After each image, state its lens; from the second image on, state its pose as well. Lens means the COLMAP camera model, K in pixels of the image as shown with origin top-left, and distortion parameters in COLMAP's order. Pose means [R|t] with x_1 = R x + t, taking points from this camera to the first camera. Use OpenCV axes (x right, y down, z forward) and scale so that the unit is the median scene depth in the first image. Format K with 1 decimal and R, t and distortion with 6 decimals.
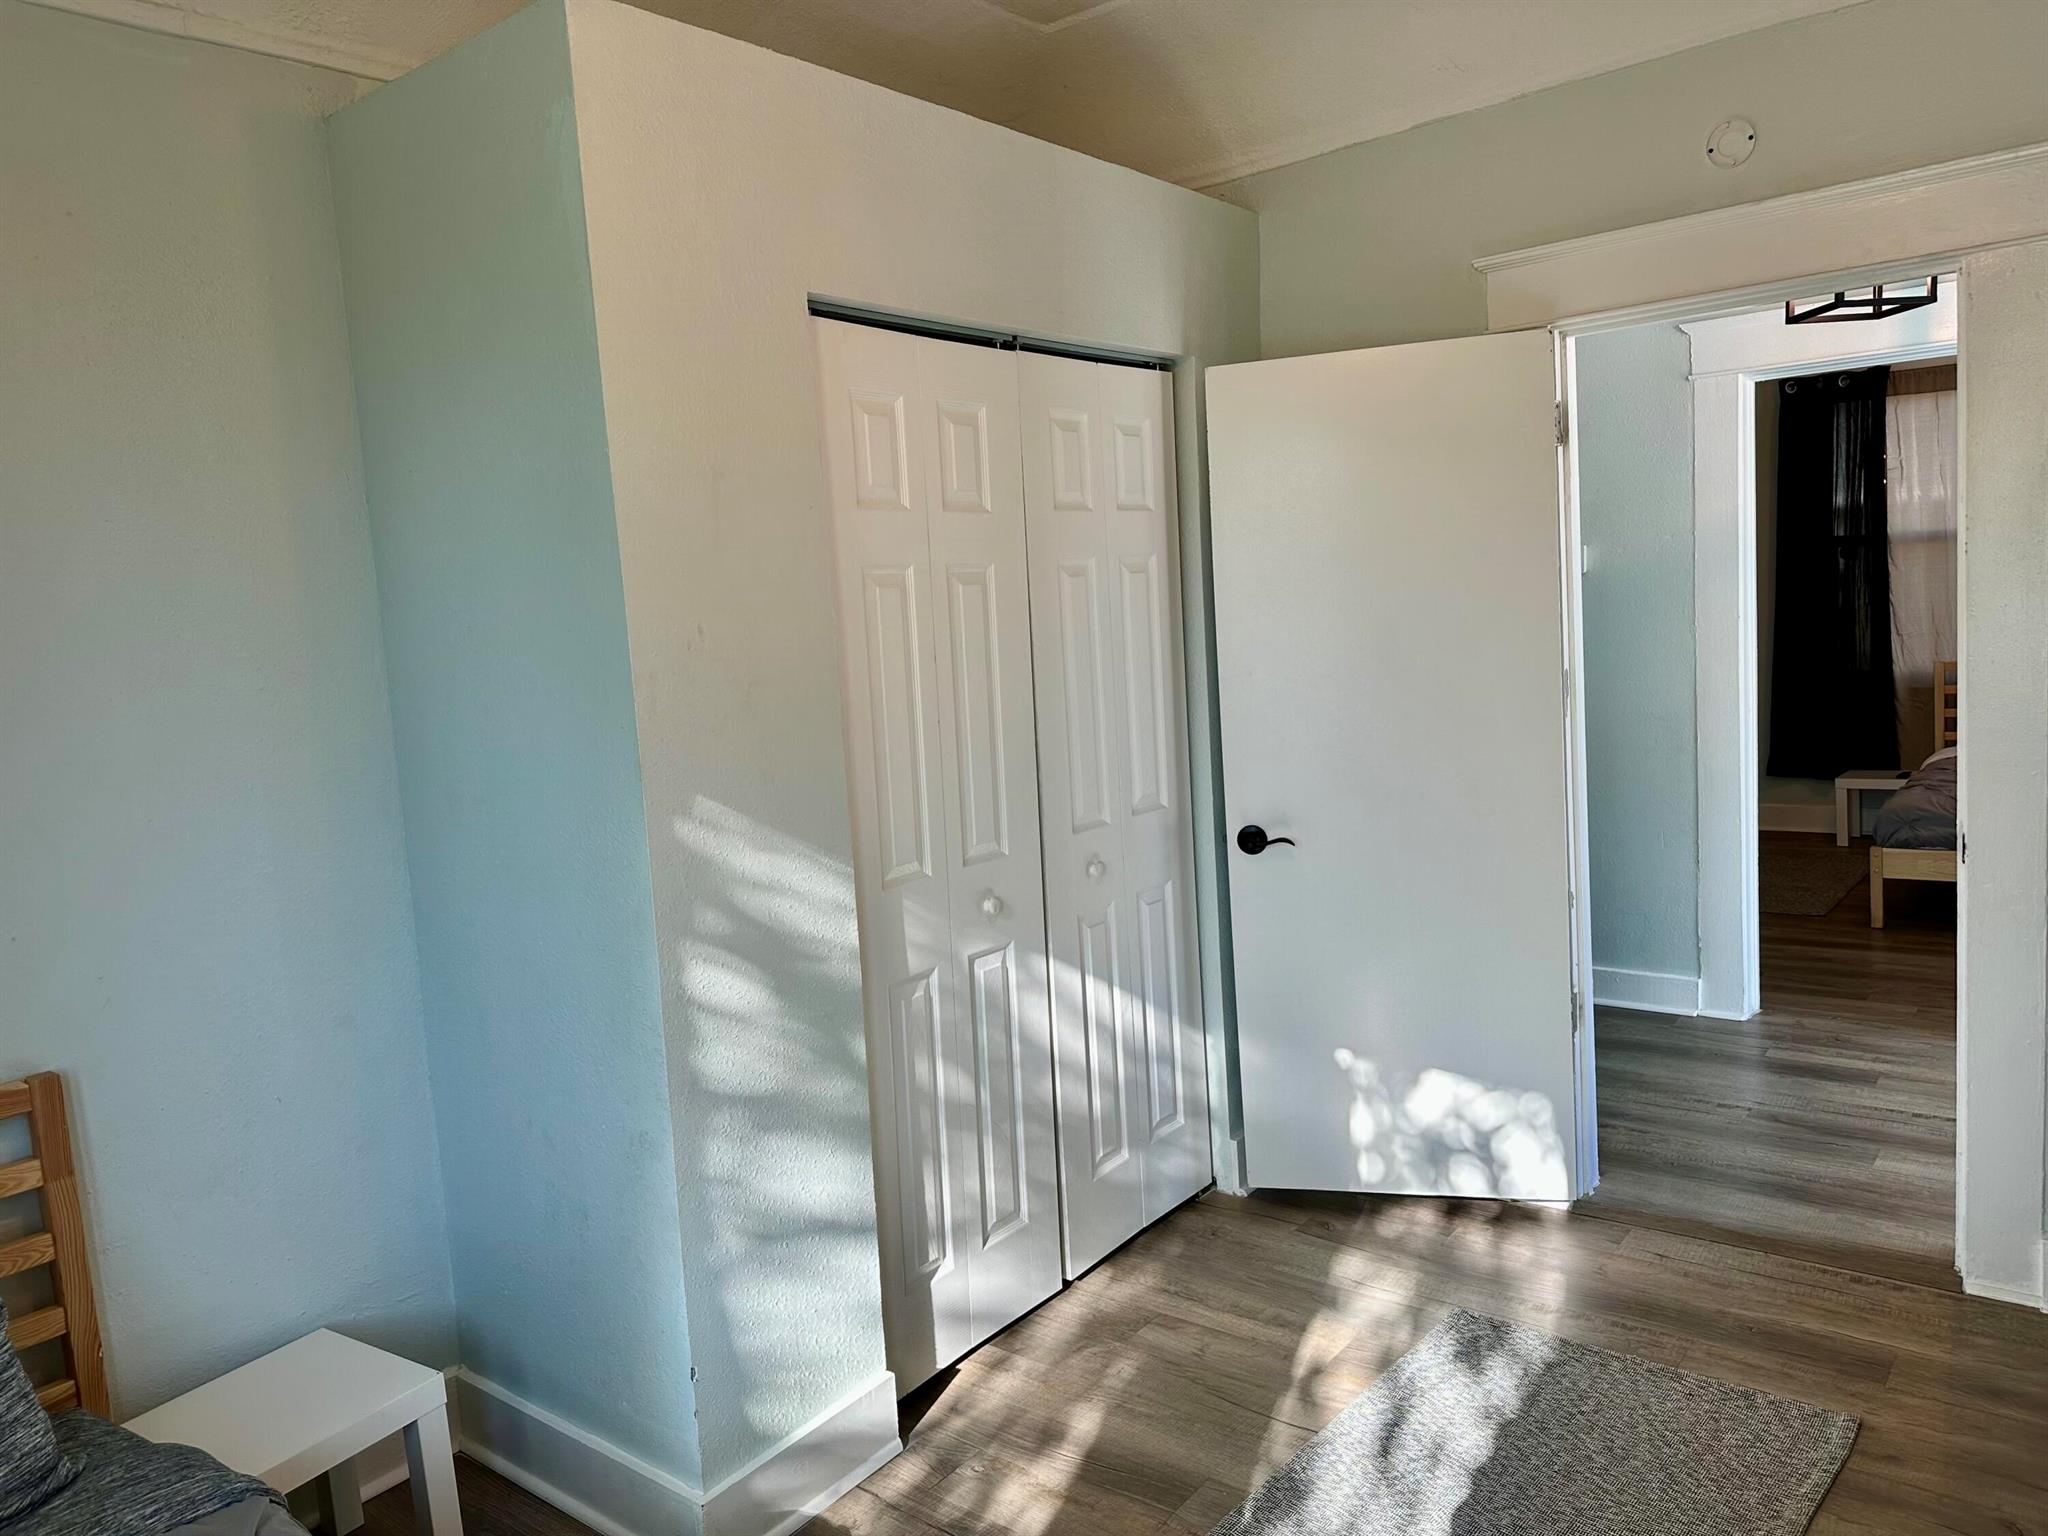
lens RADIAL K [[1427.1, 0, 1040.6], [0, 1427.1, 761.7], [0, 0, 1]] dist [0.048887, -0.069732]
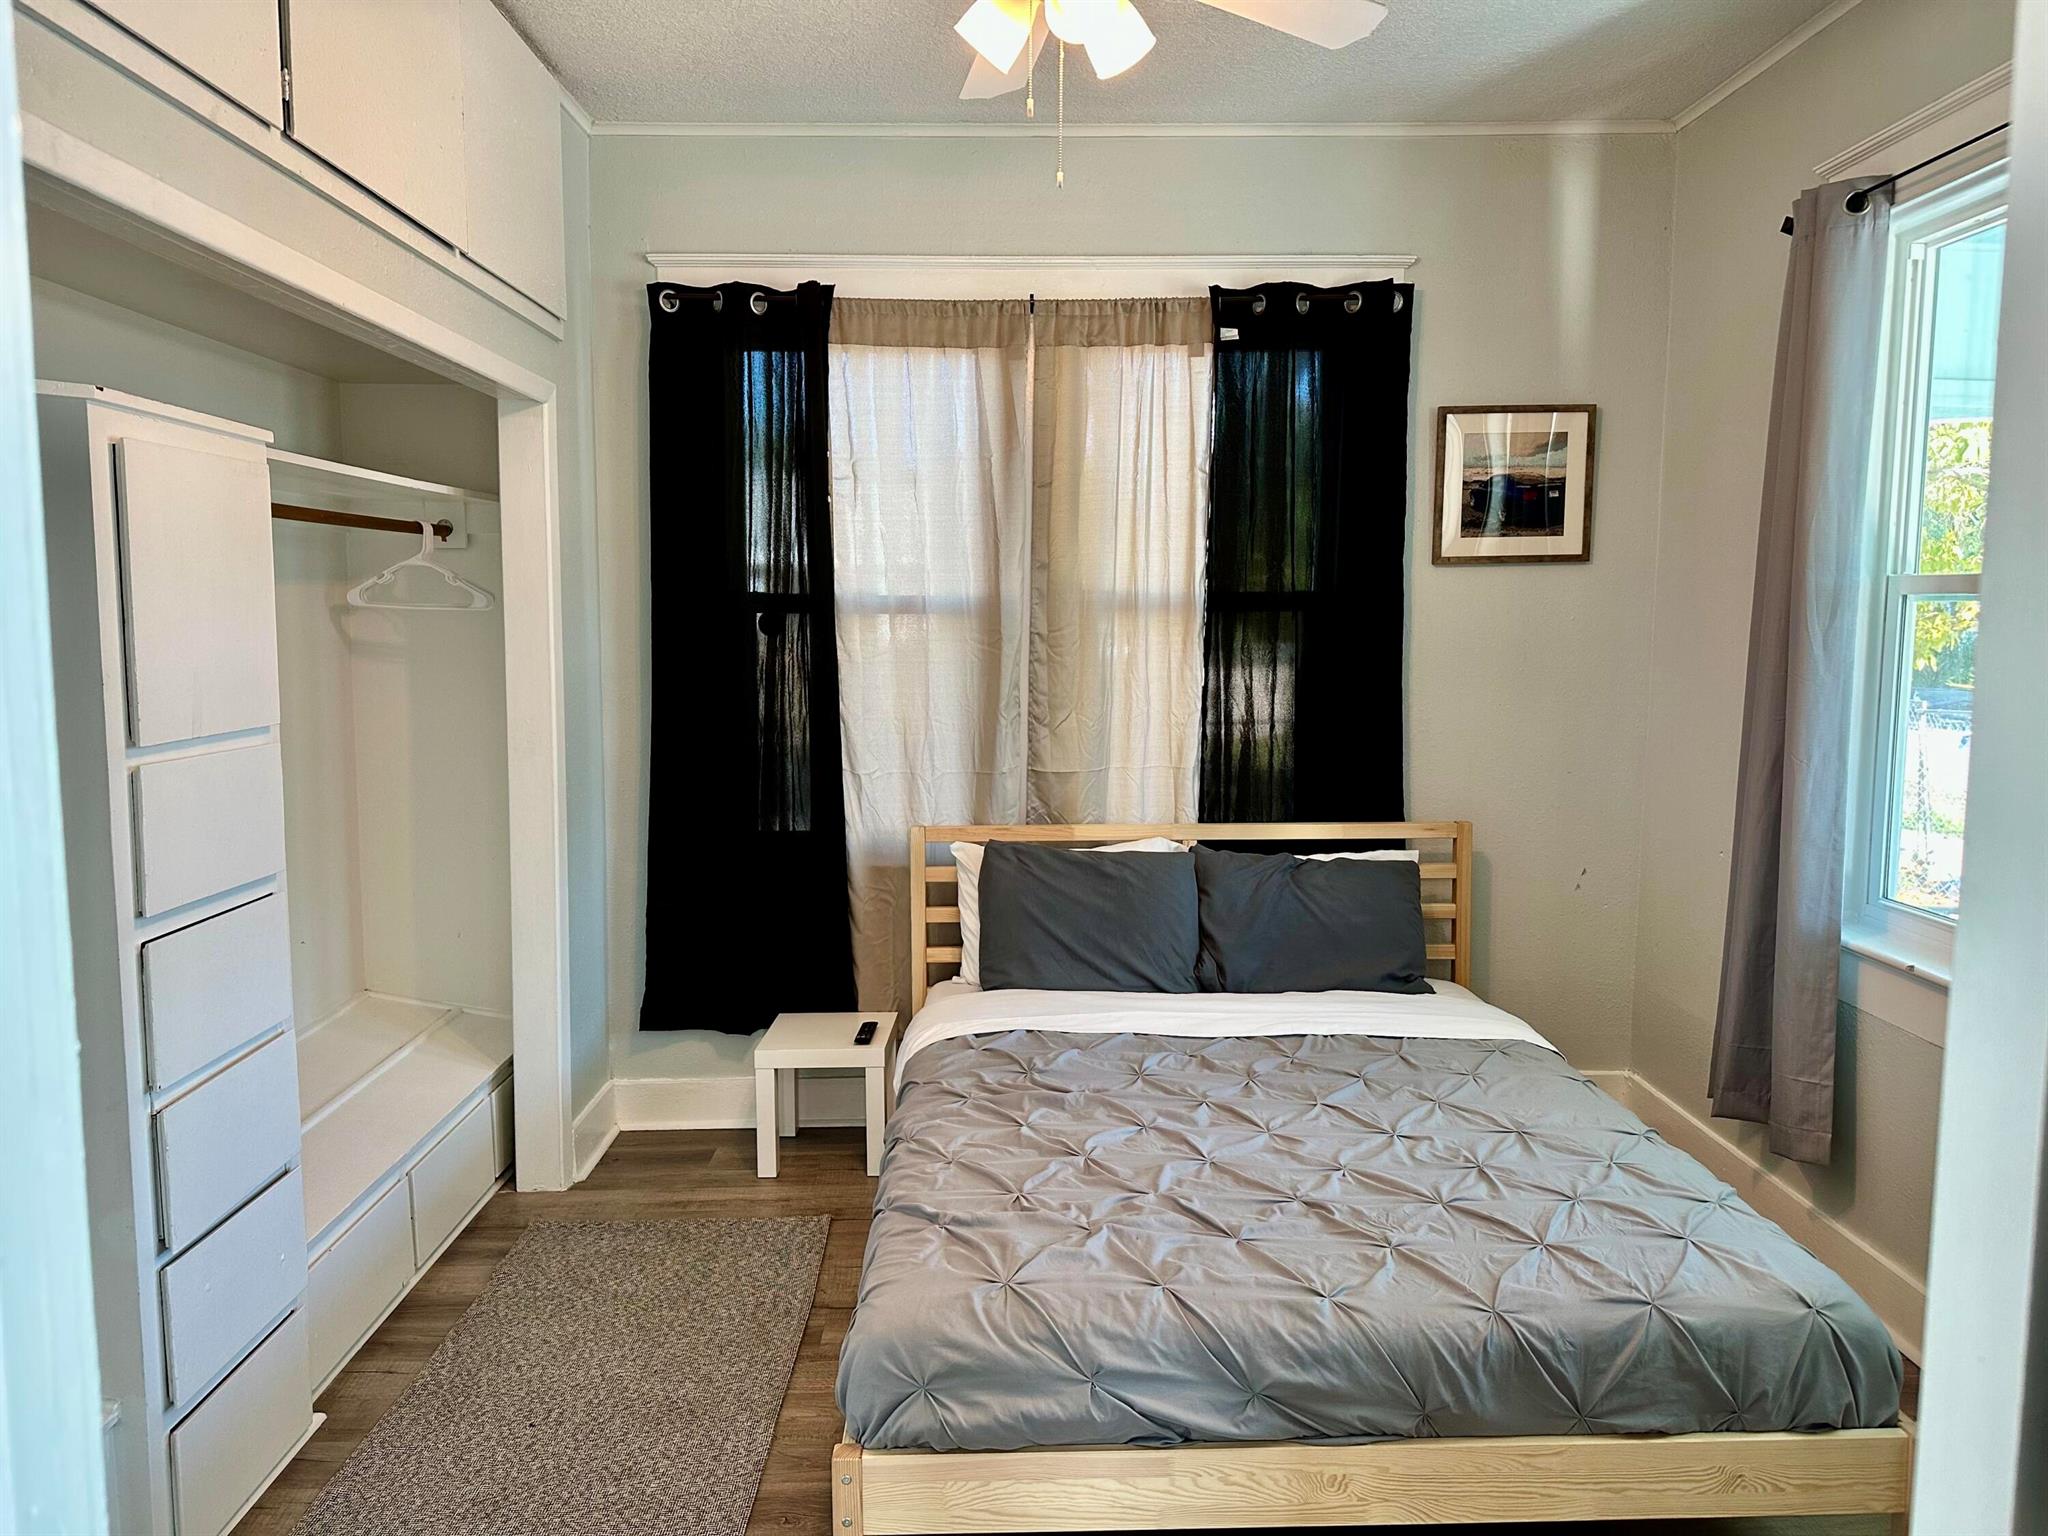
lens RADIAL K [[1427.1, 0, 1029.2], [0, 1427.1, 757.6], [0, 0, 1]] dist [0.048887, -0.069732]
pose [[0.771772, -0.000852, 0.635899, 0.301148], [0.014142, 0.999775, -0.015825, -0.086336], [-0.635742, 0.021206, 0.771610, 0.537081]]
